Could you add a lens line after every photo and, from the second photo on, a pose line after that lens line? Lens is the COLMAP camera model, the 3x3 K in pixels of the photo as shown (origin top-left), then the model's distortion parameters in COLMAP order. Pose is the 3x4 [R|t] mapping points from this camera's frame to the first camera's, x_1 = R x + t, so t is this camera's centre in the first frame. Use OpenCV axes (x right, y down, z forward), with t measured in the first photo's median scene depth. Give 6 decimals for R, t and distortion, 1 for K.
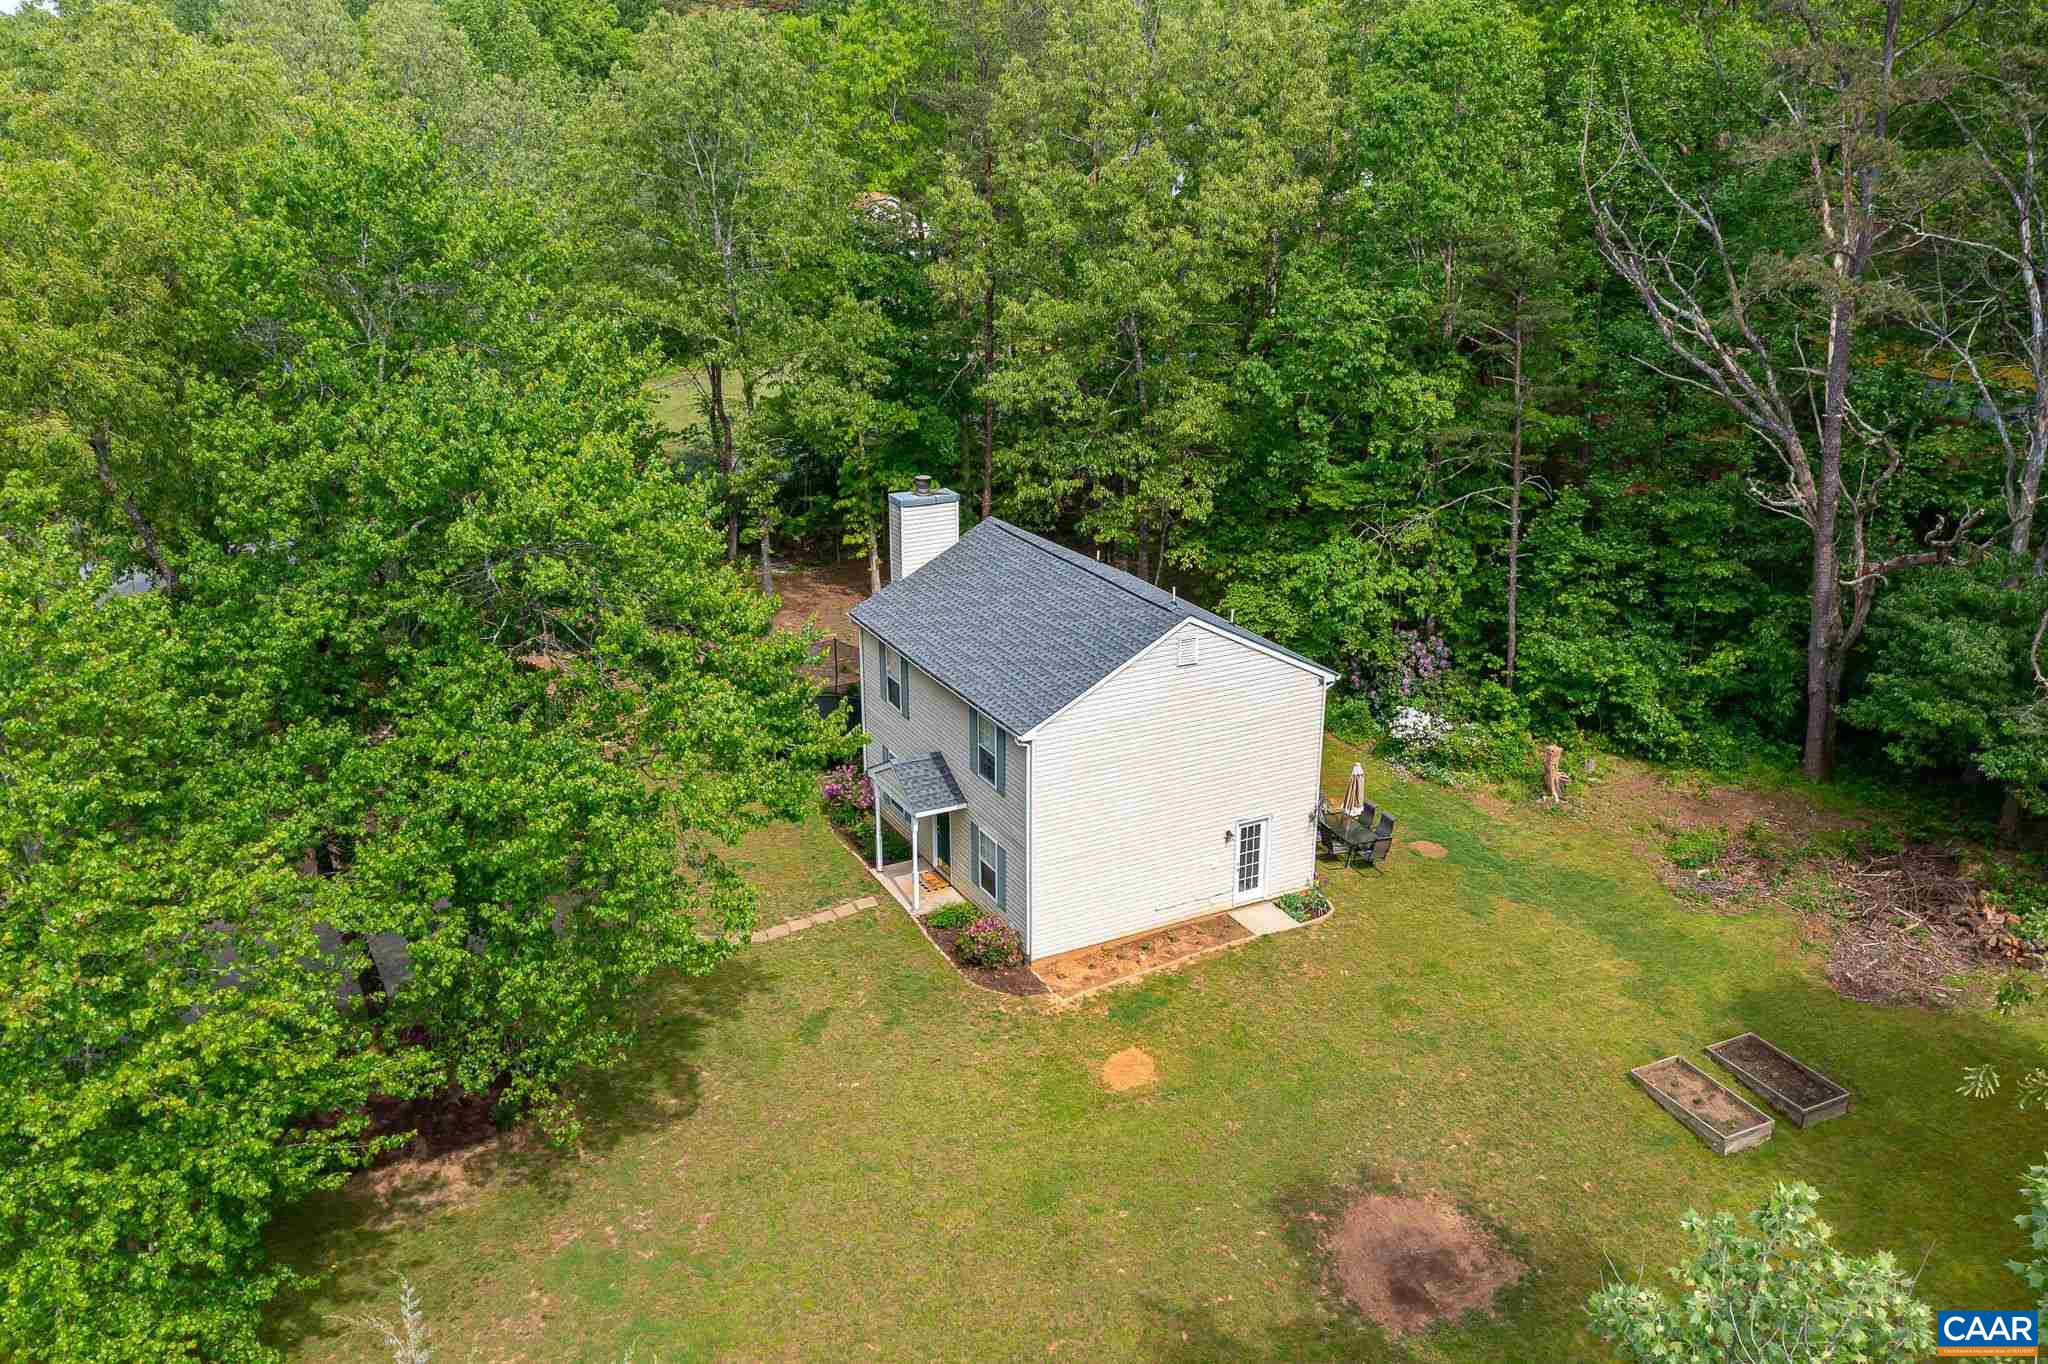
lens RADIAL K [[1632.6, 0, 1018.5], [0, 1632.6, 678.4], [0, 0, 1]] dist [-0.010466, -0.010479]
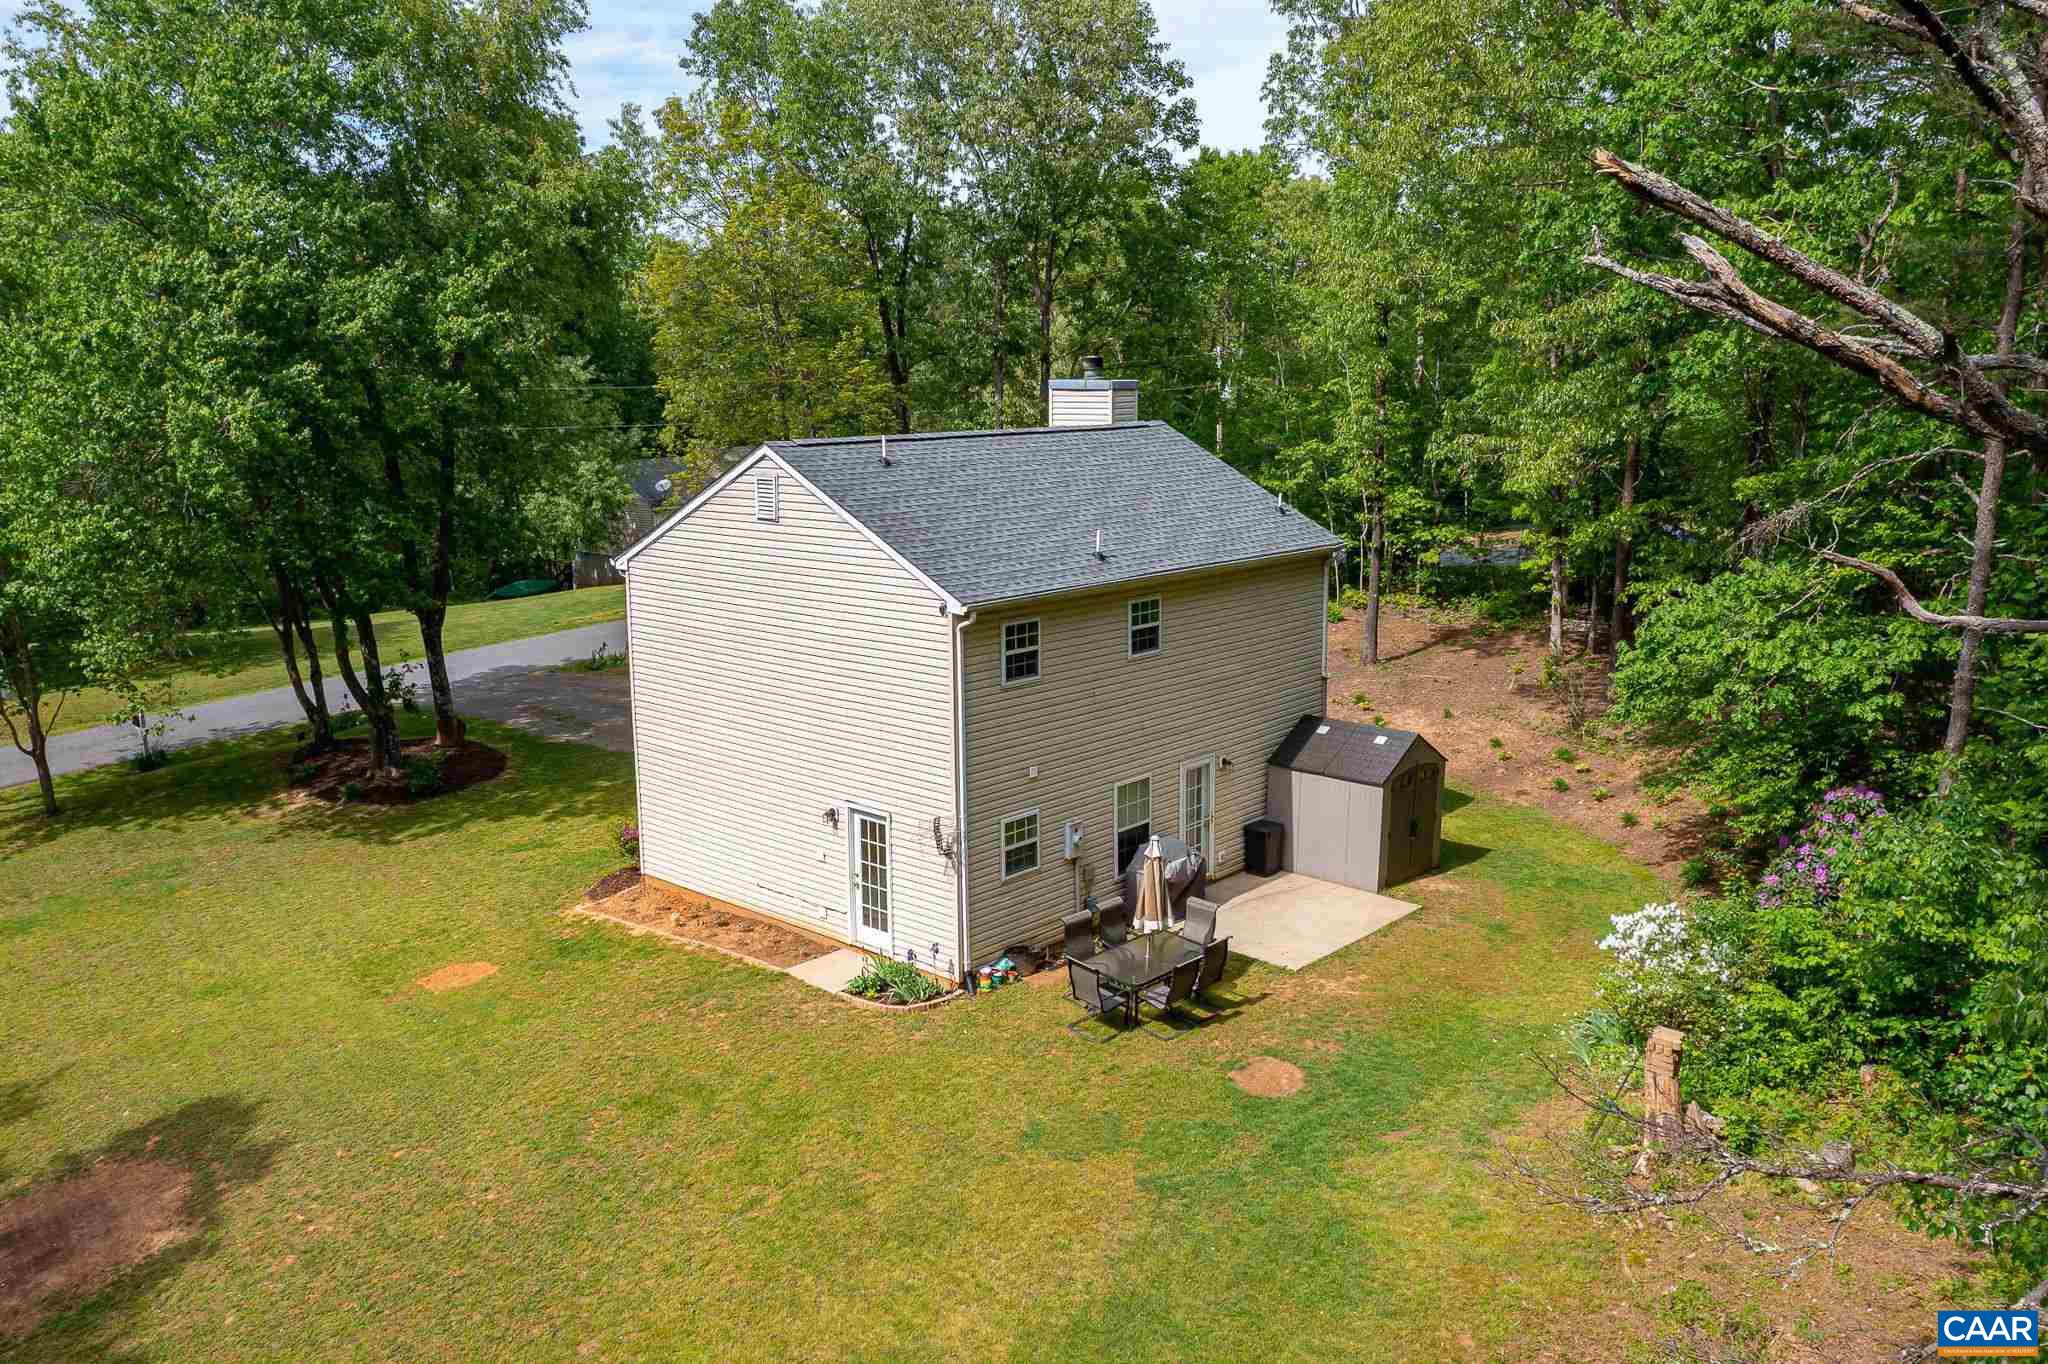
lens RADIAL K [[1632.6, 0, 1013.2], [0, 1632.6, 685.1], [0, 0, 1]] dist [-0.010466, -0.010479]
pose [[0.346312, 0.183536, -0.919991, 0.647675], [-0.311364, 0.947572, 0.071831, -0.019619], [0.884941, 0.261576, 0.385302, 0.697555]]
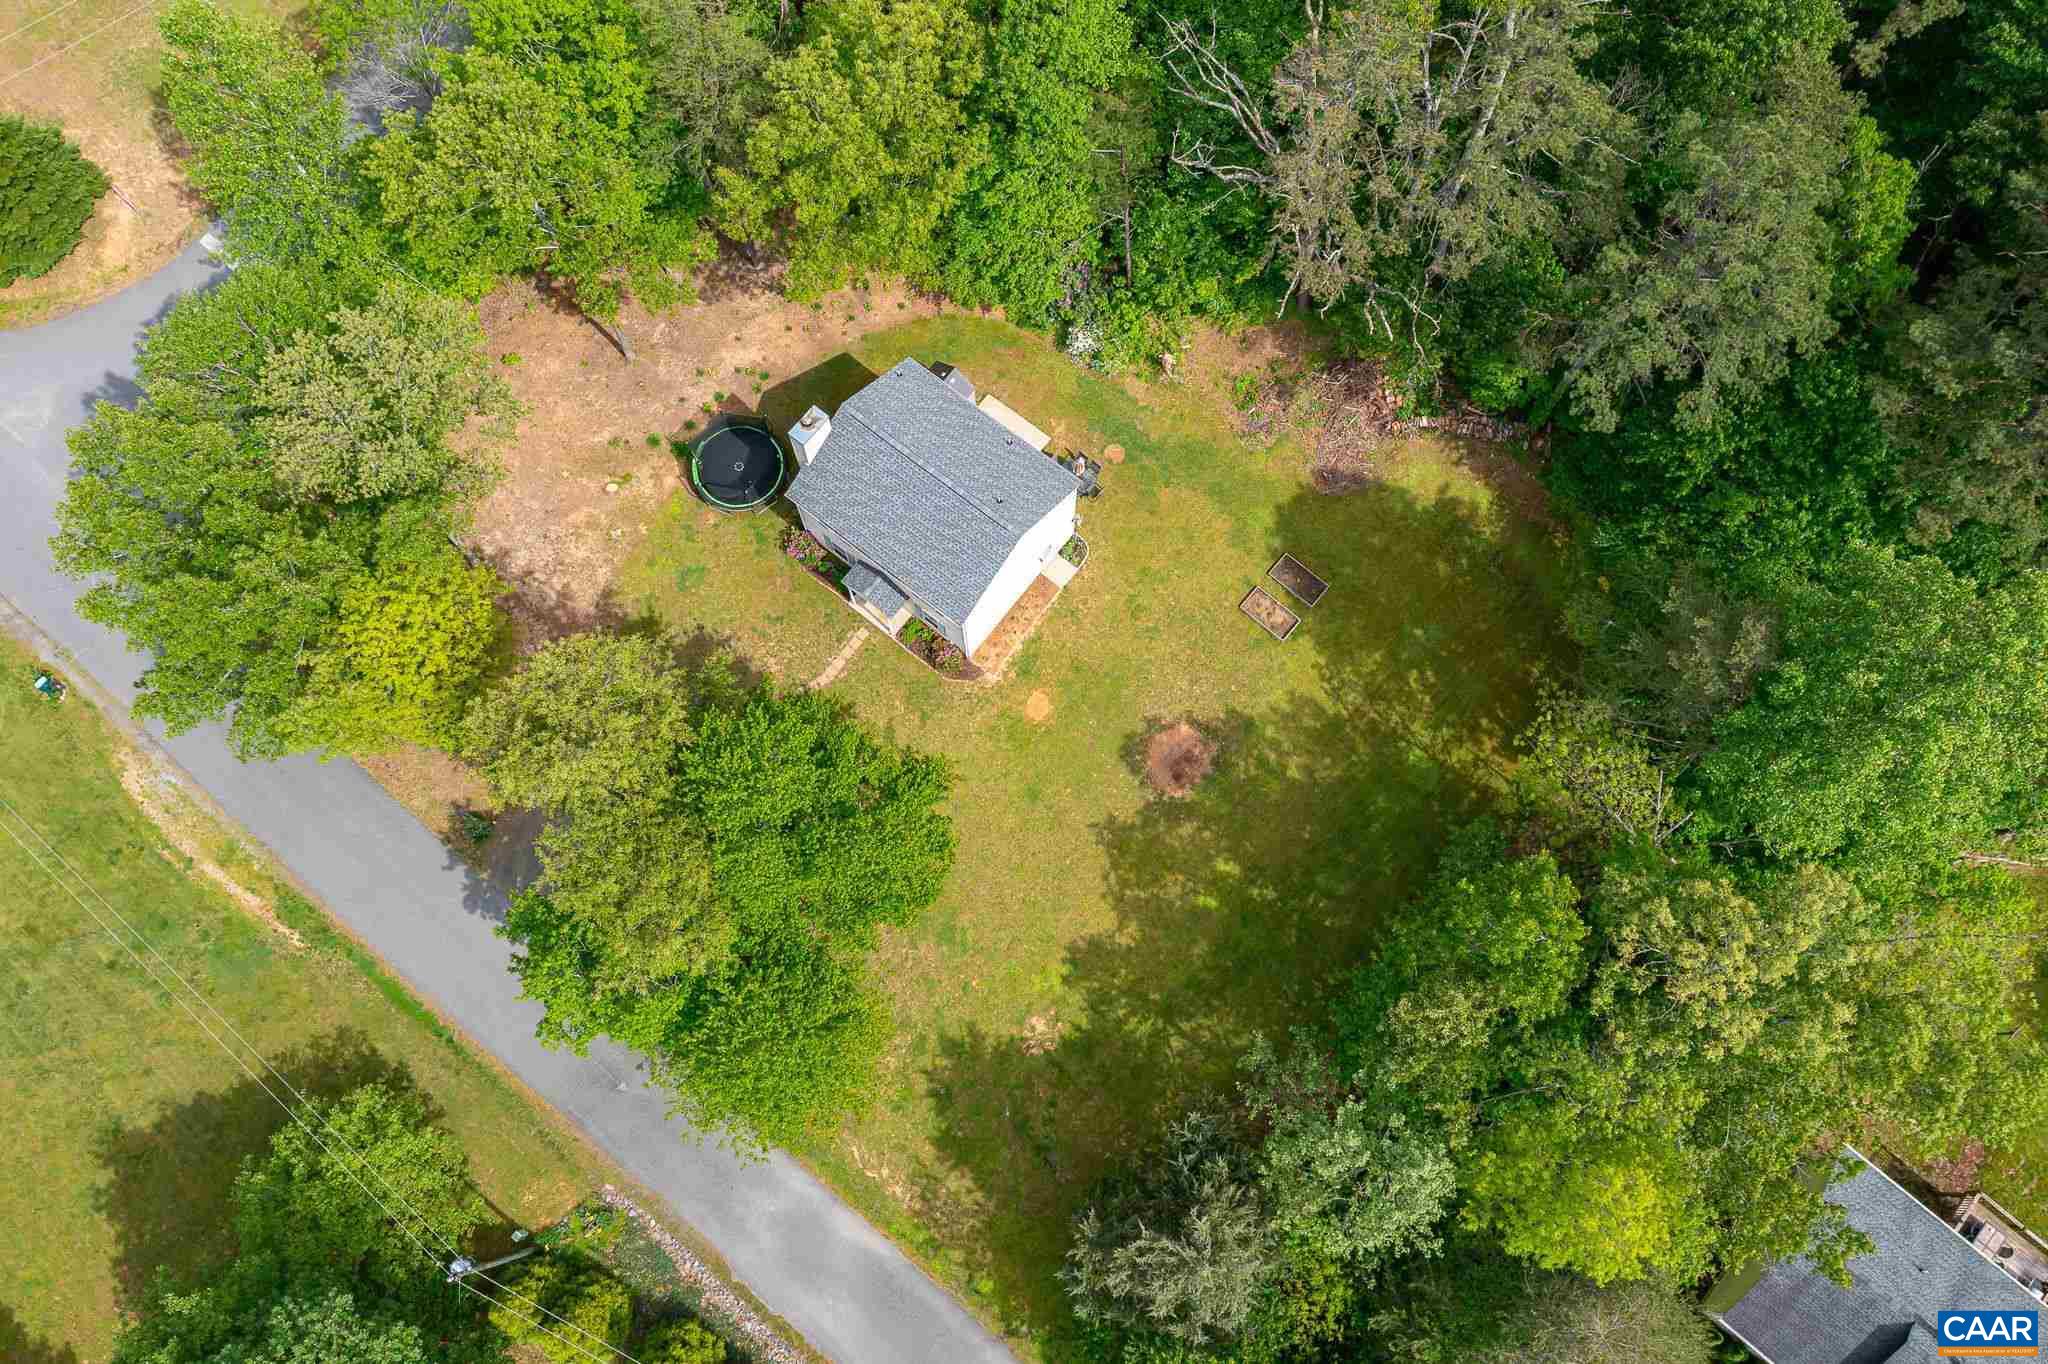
lens RADIAL K [[1632.6, 0, 1025.9], [0, 1632.6, 680.8], [0, 0, 1]] dist [-0.010466, -0.010479]
pose [[0.910471, -0.398451, 0.110816, -0.138555], [0.146259, 0.560843, 0.814901, -1.227392], [-0.386848, -0.725735, 0.568908, -0.175783]]
